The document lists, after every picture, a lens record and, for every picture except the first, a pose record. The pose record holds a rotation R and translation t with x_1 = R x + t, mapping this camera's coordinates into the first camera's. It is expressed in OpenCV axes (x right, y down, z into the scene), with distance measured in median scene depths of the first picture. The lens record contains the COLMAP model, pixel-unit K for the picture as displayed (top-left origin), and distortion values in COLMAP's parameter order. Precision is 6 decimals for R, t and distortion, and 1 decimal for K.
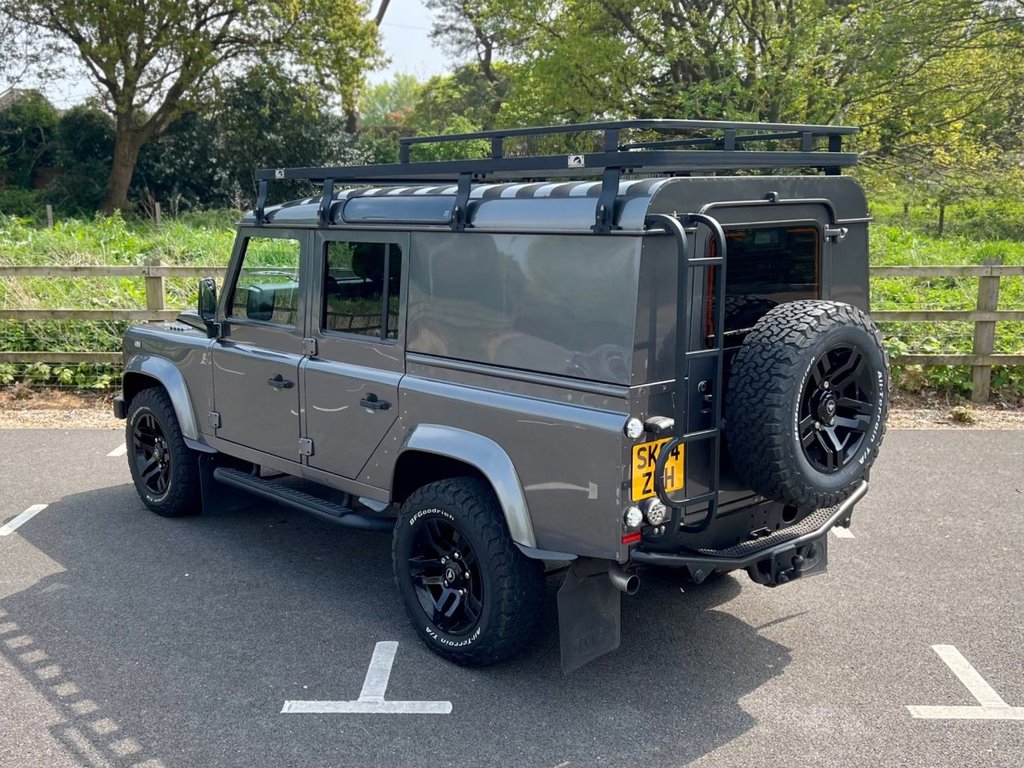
lens RADIAL K [[1104.5, 0, 485.9], [0, 1104.5, 387.3], [0, 0, 1]] dist [0.108474, -0.237128]
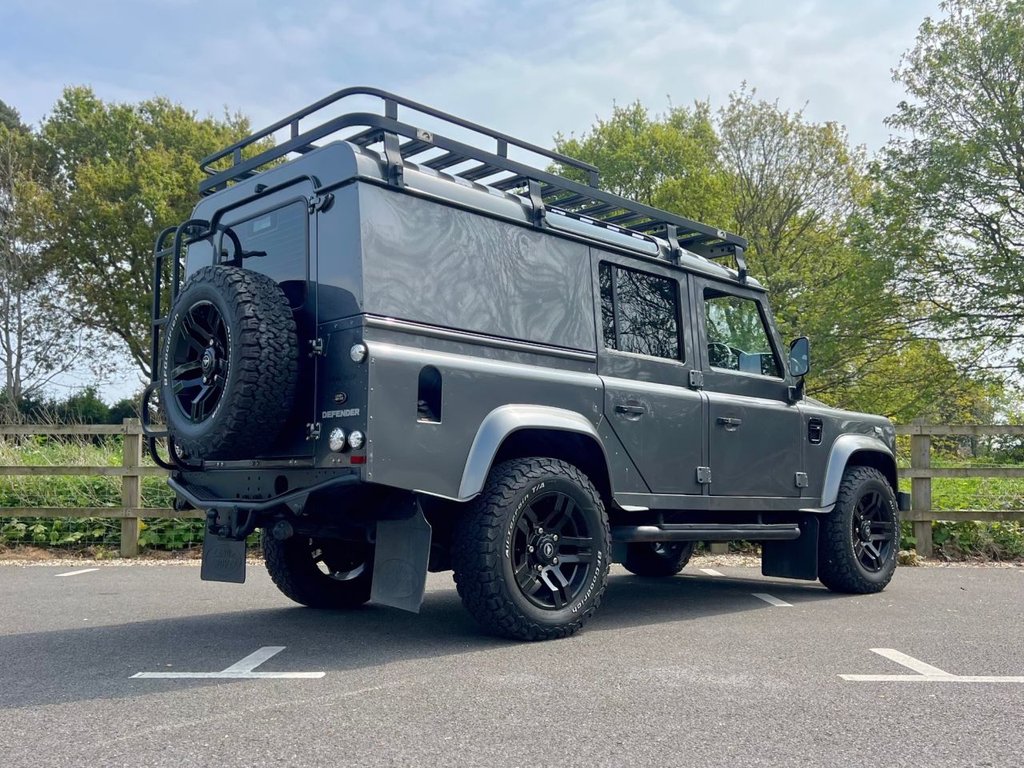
lens RADIAL K [[986.6, 0, 487.9], [0, 986.6, 429.8], [0, 0, 1]] dist [0.053659, -0.069051]
pose [[0.999969, 0.004579, -0.006349, 0.047312], [-0.006058, 0.966370, -0.257084, 0.137936], [0.004959, 0.257114, 0.966368, 0.087150]]
